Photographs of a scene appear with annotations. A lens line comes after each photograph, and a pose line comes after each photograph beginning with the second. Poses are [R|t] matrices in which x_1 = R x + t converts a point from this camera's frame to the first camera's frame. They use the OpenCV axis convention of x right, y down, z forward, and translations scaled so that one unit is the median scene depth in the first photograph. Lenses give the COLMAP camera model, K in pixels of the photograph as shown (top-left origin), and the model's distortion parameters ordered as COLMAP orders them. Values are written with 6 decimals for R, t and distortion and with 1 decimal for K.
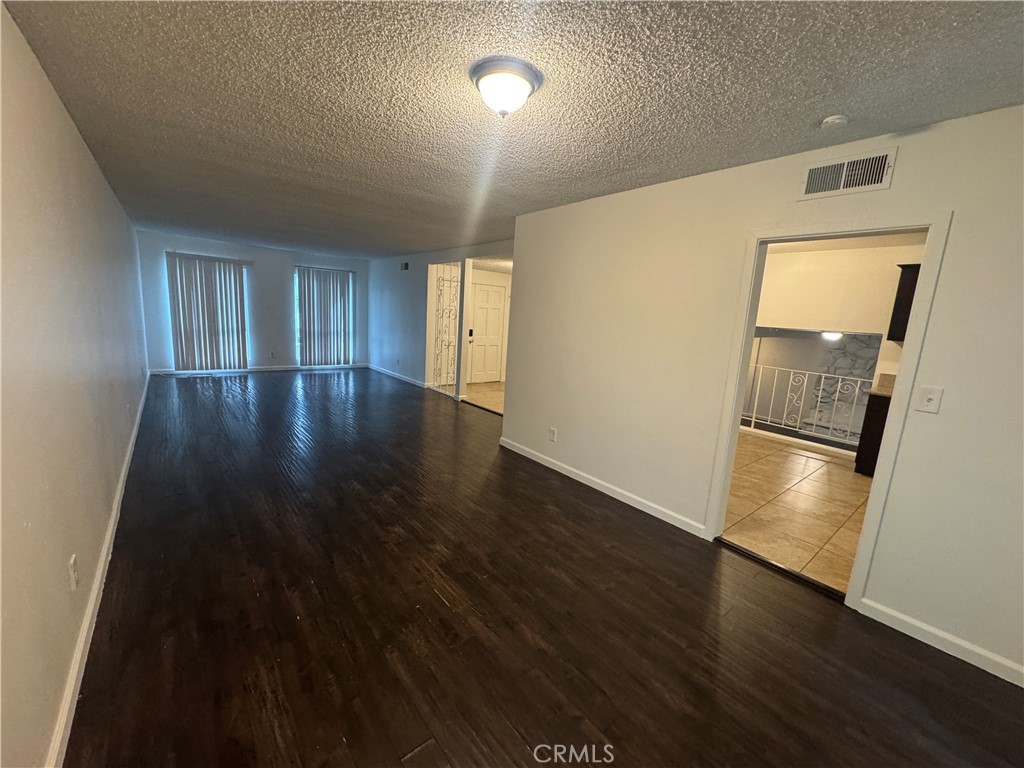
lens RADIAL K [[405.1, 0, 515.9], [0, 405.1, 385.8], [0, 0, 1]] dist [0.001703, 0.000175]
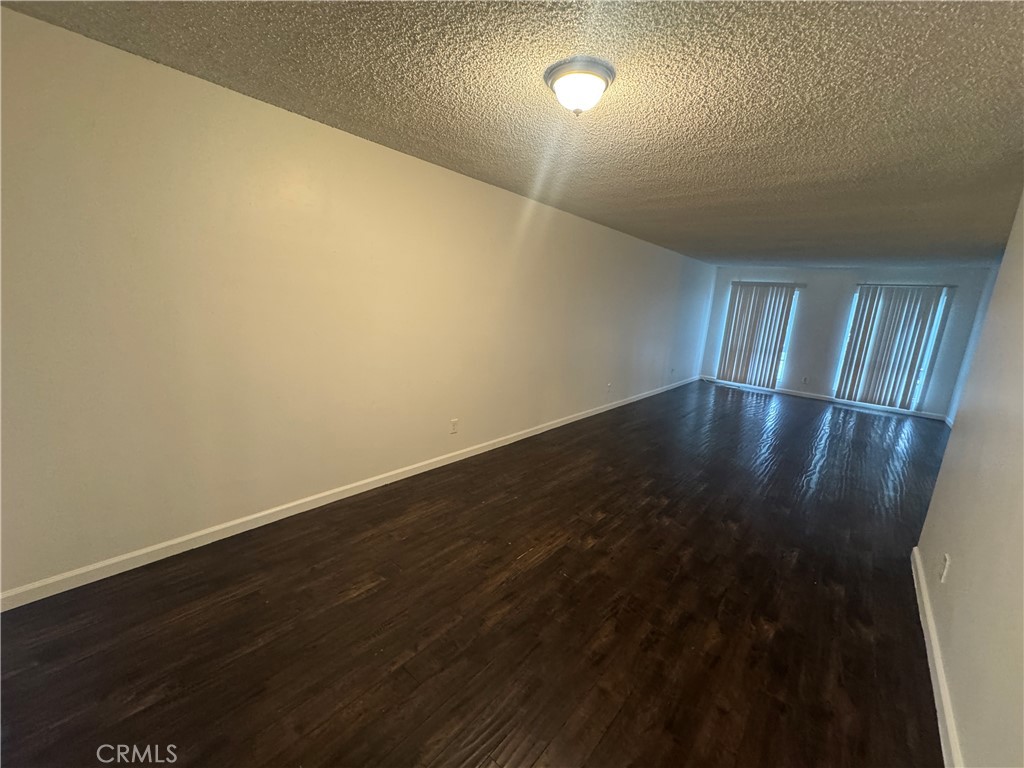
lens RADIAL K [[409.6, 0, 510.8], [0, 409.6, 383.2], [0, 0, 1]] dist [0.000643, 0.000133]
pose [[0.172685, 0.150125, -0.973469, 0.254147], [-0.229575, 0.967231, 0.108438, -0.018487], [0.957849, 0.204759, 0.201491, 0.183124]]
